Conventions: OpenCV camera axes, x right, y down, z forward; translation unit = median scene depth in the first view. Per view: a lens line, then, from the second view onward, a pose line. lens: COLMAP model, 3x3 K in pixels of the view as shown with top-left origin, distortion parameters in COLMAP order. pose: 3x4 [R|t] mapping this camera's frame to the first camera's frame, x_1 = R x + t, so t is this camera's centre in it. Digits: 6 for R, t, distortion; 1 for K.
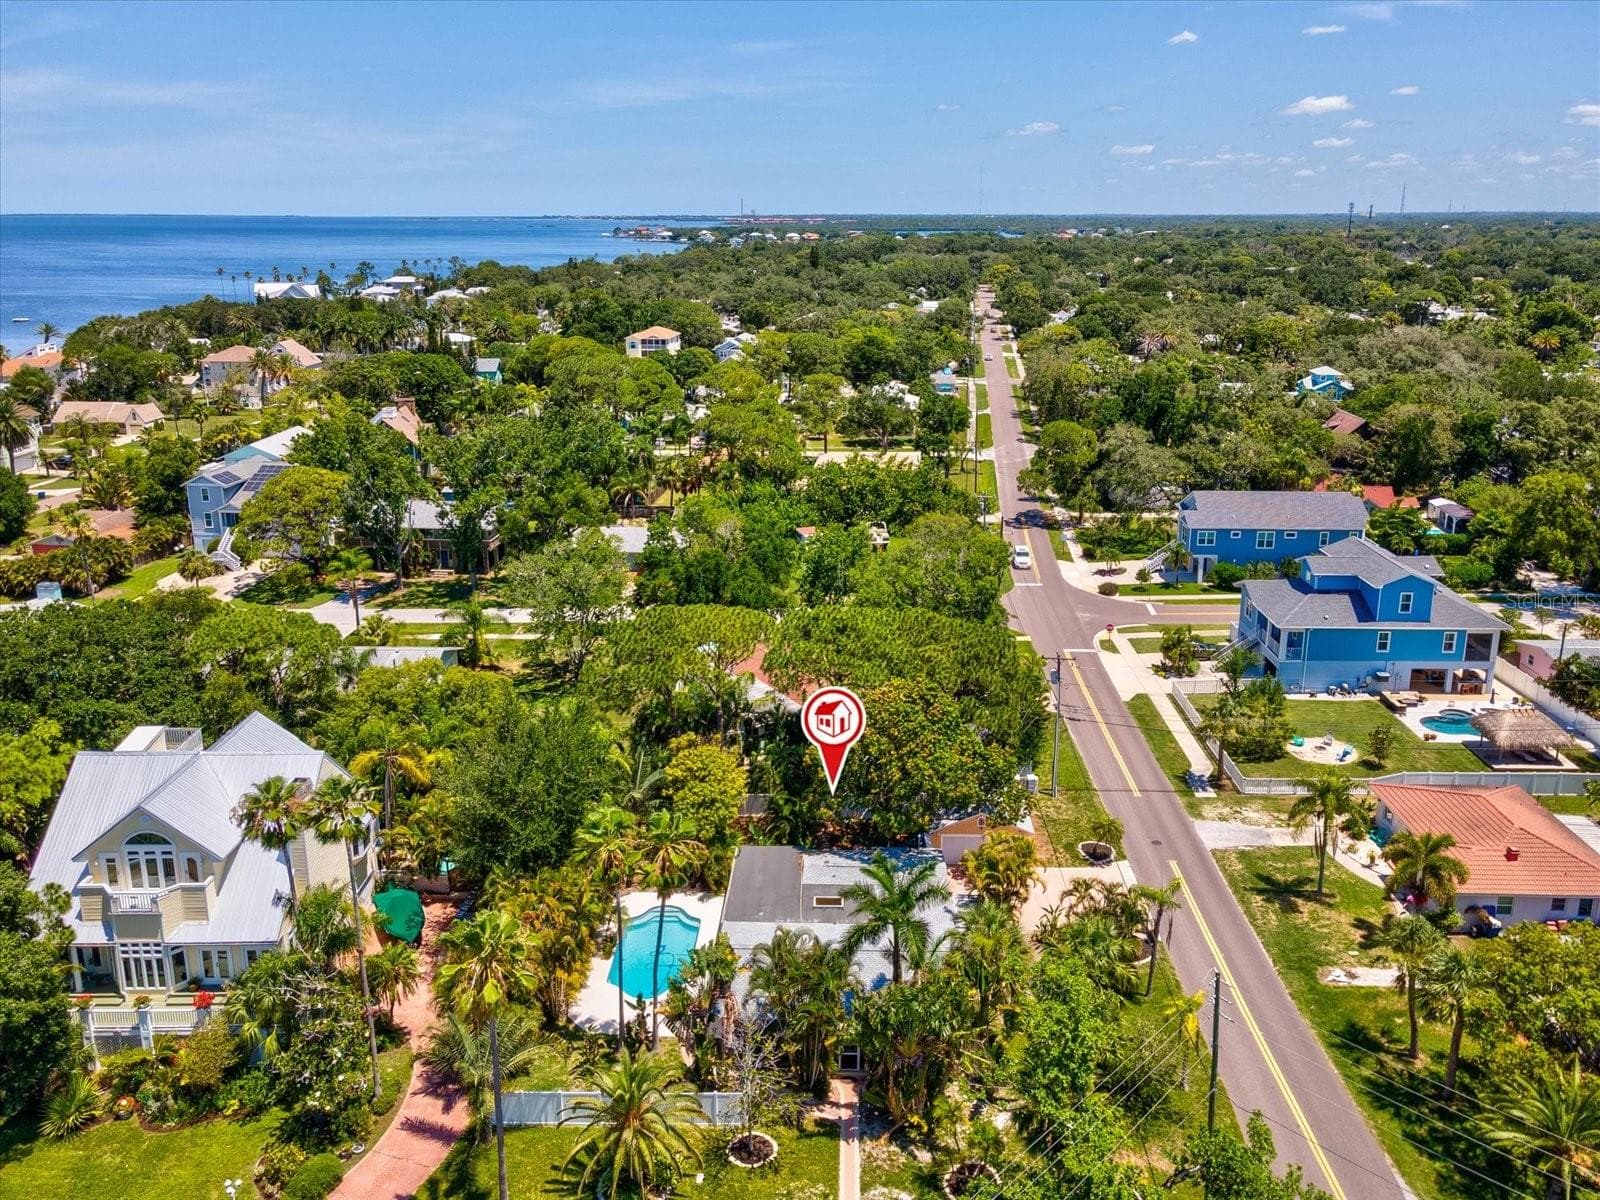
lens RADIAL K [[1221.9, 0, 821.2], [0, 1221.9, 545.5], [0, 0, 1]] dist [-0.011486, 0.048506]
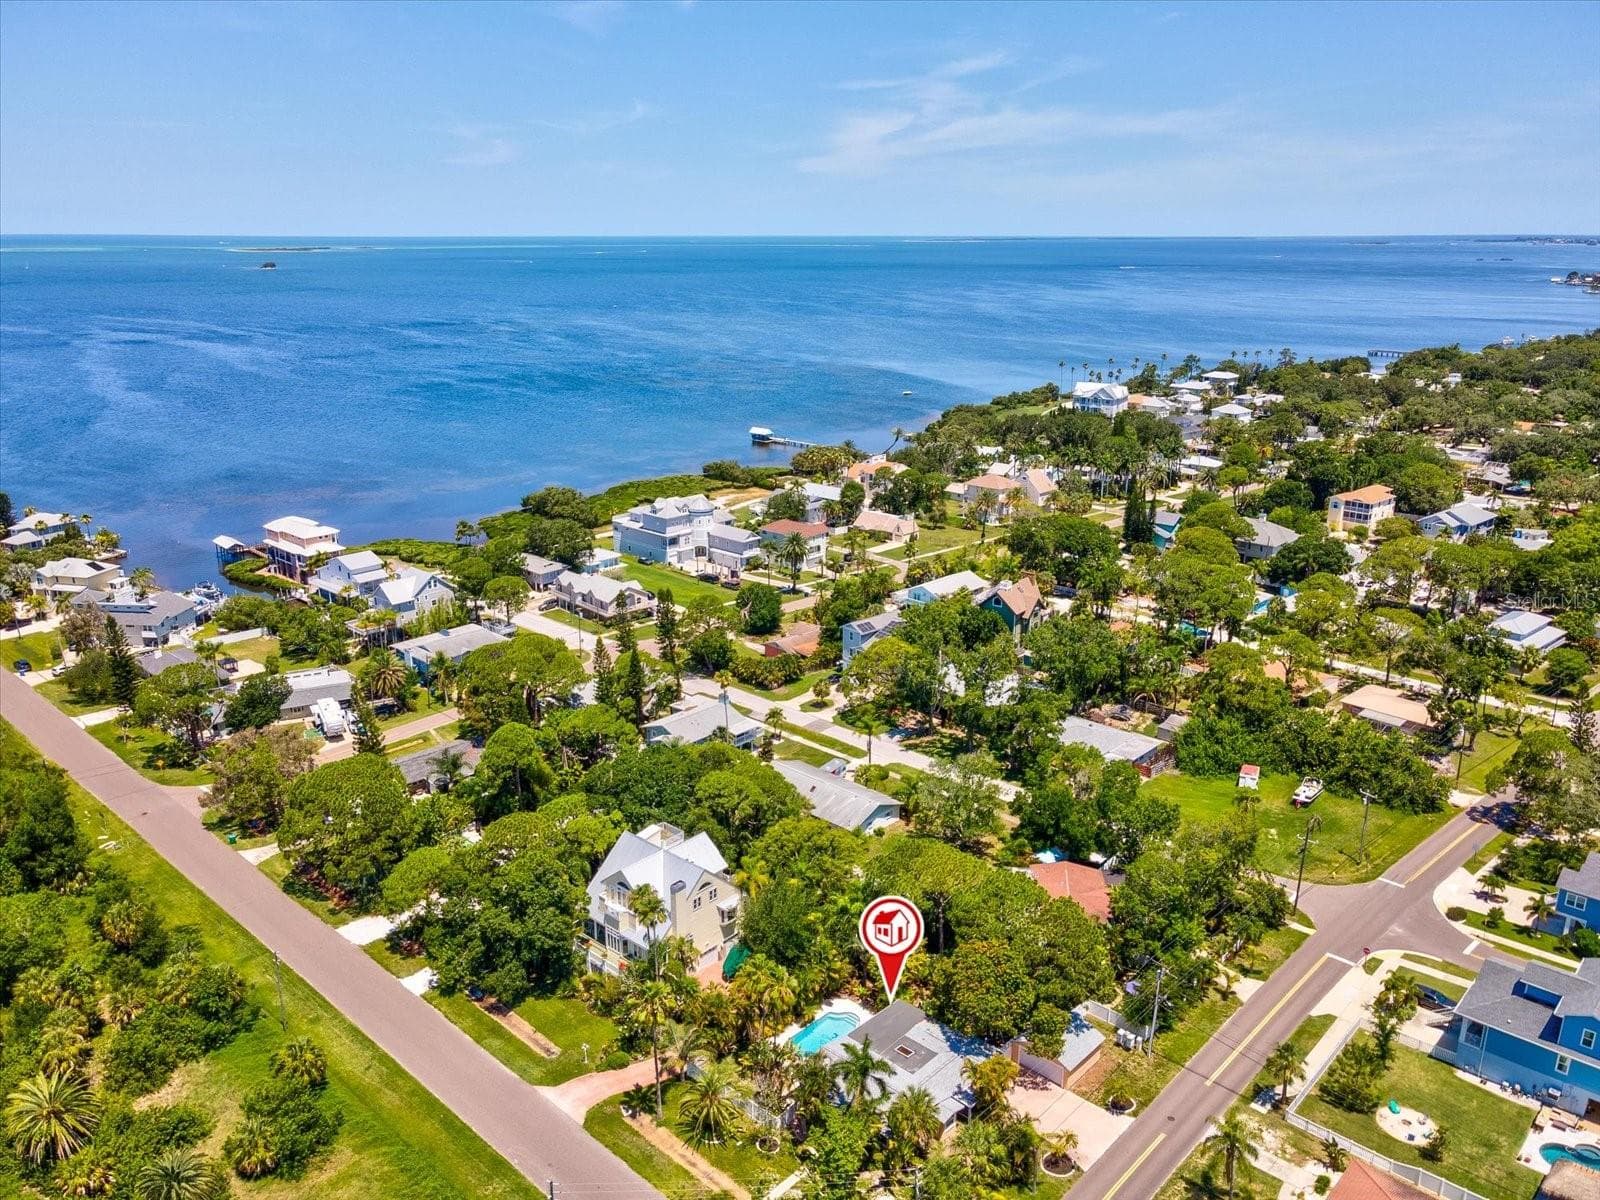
lens RADIAL K [[1203.9, 0, 800.0], [0, 1203.9, 600.0], [0, 0, 1]] dist [-0.021381, 0.063267]
pose [[0.745314, 0.197092, -0.636916, 0.744725], [-0.180335, 0.979292, 0.092013, -0.401387], [0.641861, 0.046279, 0.765423, -0.361562]]
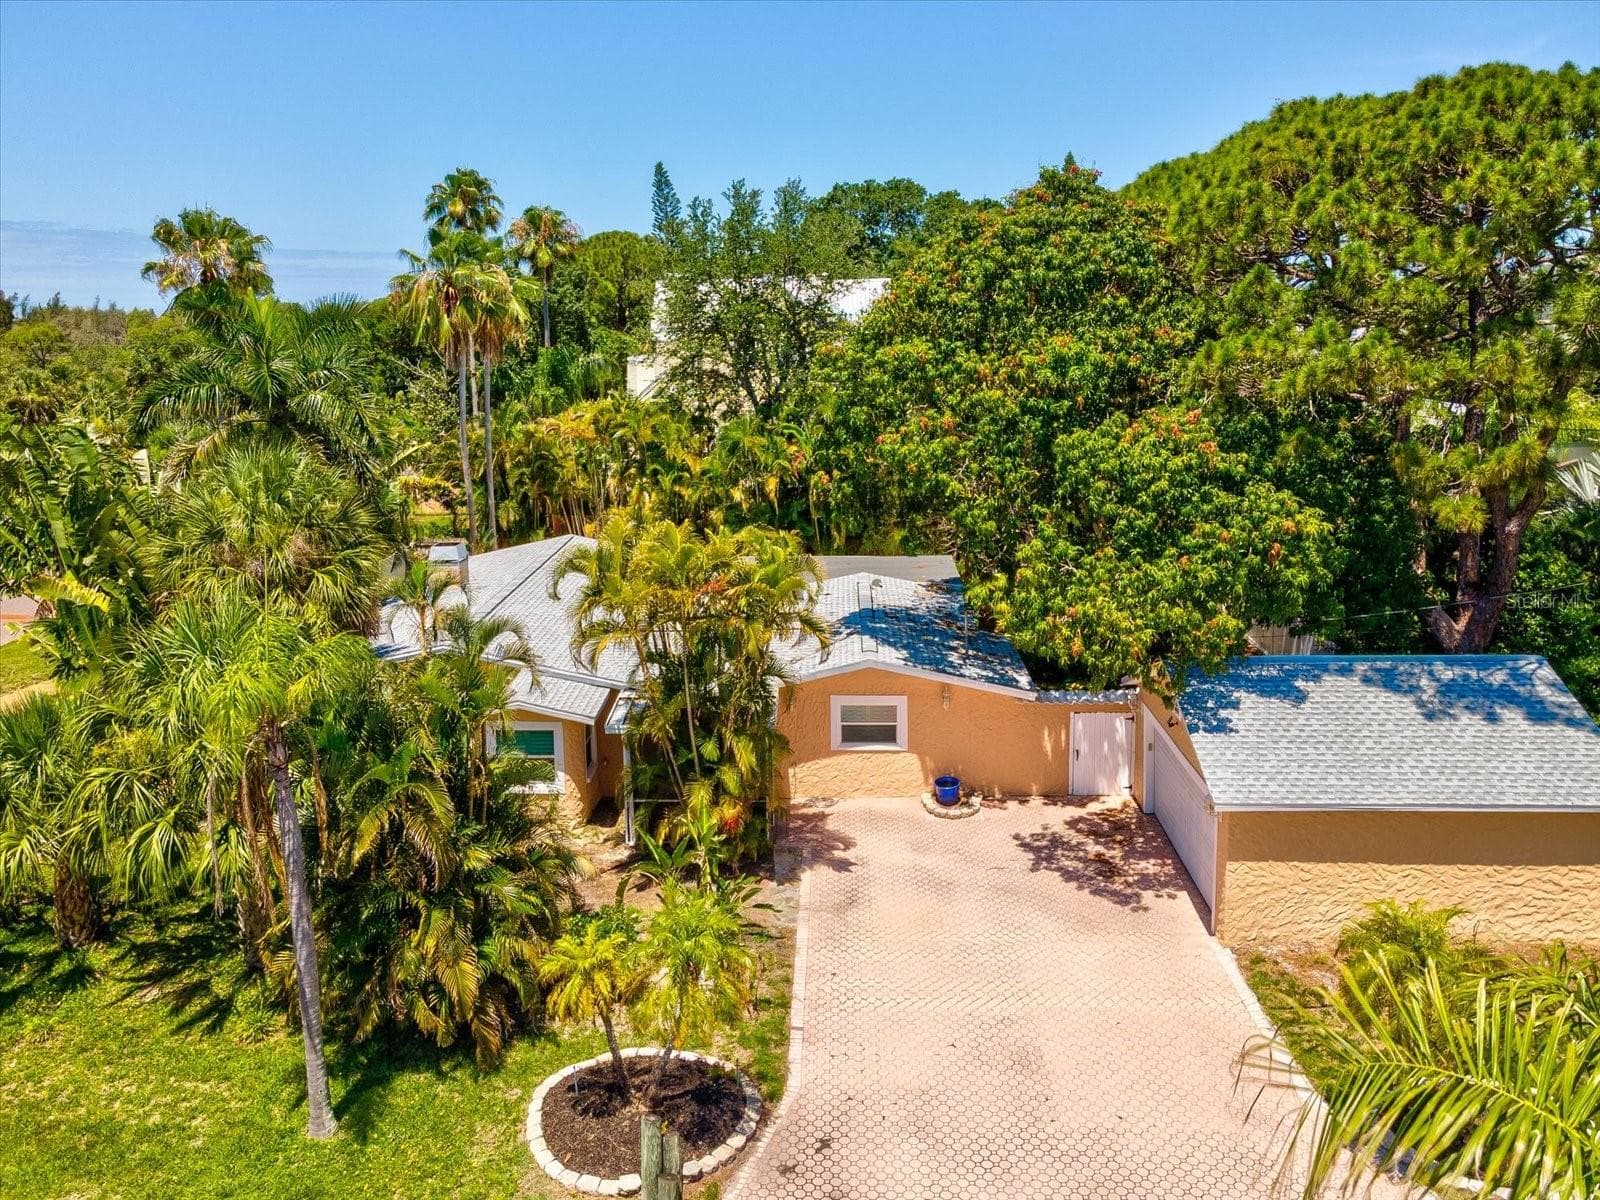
lens RADIAL K [[1187.8, 0, 799.6], [0, 1187.8, 543.8], [0, 0, 1]] dist [-0.036353, 0.027044]
pose [[-0.009511, 0.183494, -0.982975, 0.399168], [-0.255364, 0.949979, 0.179806, 0.161509], [0.966798, 0.252726, 0.037823, 0.887481]]
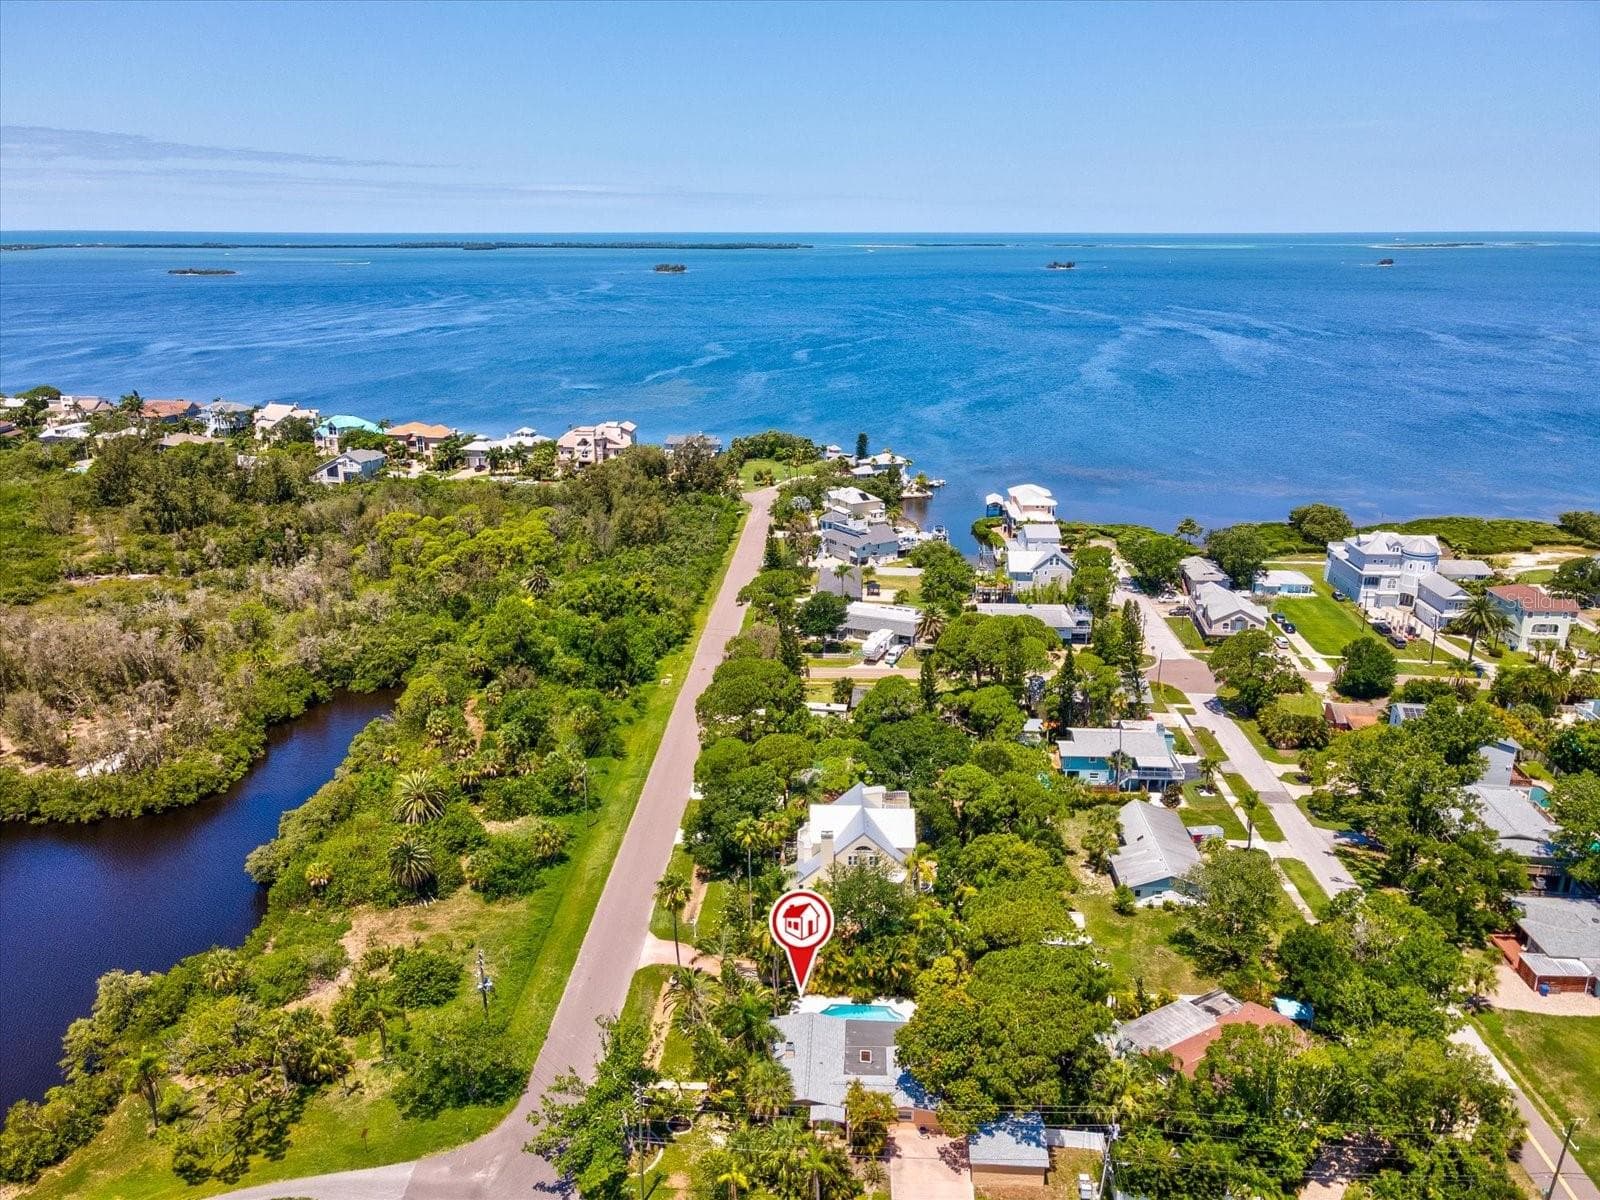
lens RADIAL K [[1191.2, 0, 790.0], [0, 1191.2, 634.9], [0, 0, 1]] dist [-0.023217, 0.061100]
pose [[-0.033305, 0.324493, -0.945302, 1.220476], [-0.266313, 0.908749, 0.321329, -0.657125], [0.963311, 0.262448, 0.056150, 0.576223]]
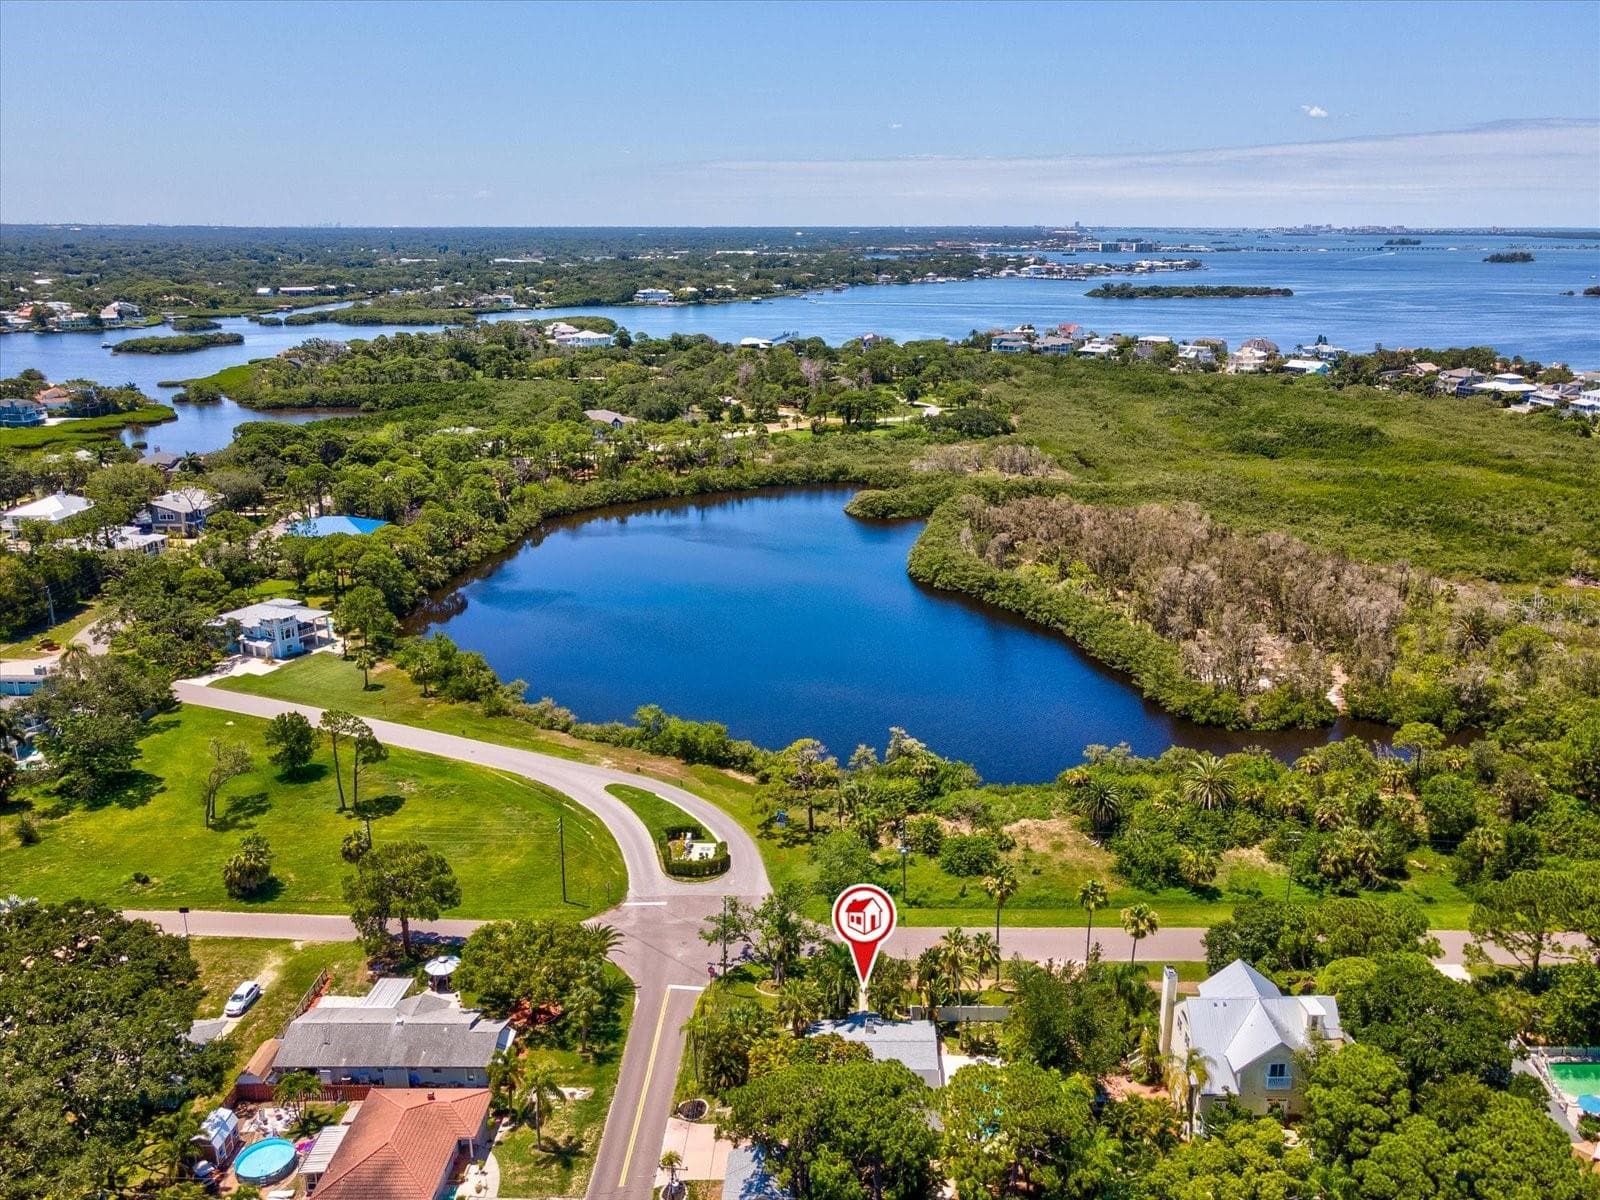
lens RADIAL K [[1277.6, 0, 844.7], [0, 1277.6, 597.0], [0, 0, 1]] dist [-0.015107, 0.071271]
pose [[-0.999940, 0.004487, -0.009946, 0.058290], [-0.001401, 0.851200, 0.524840, -1.012259], [0.010821, 0.524823, -0.851143, 1.857114]]
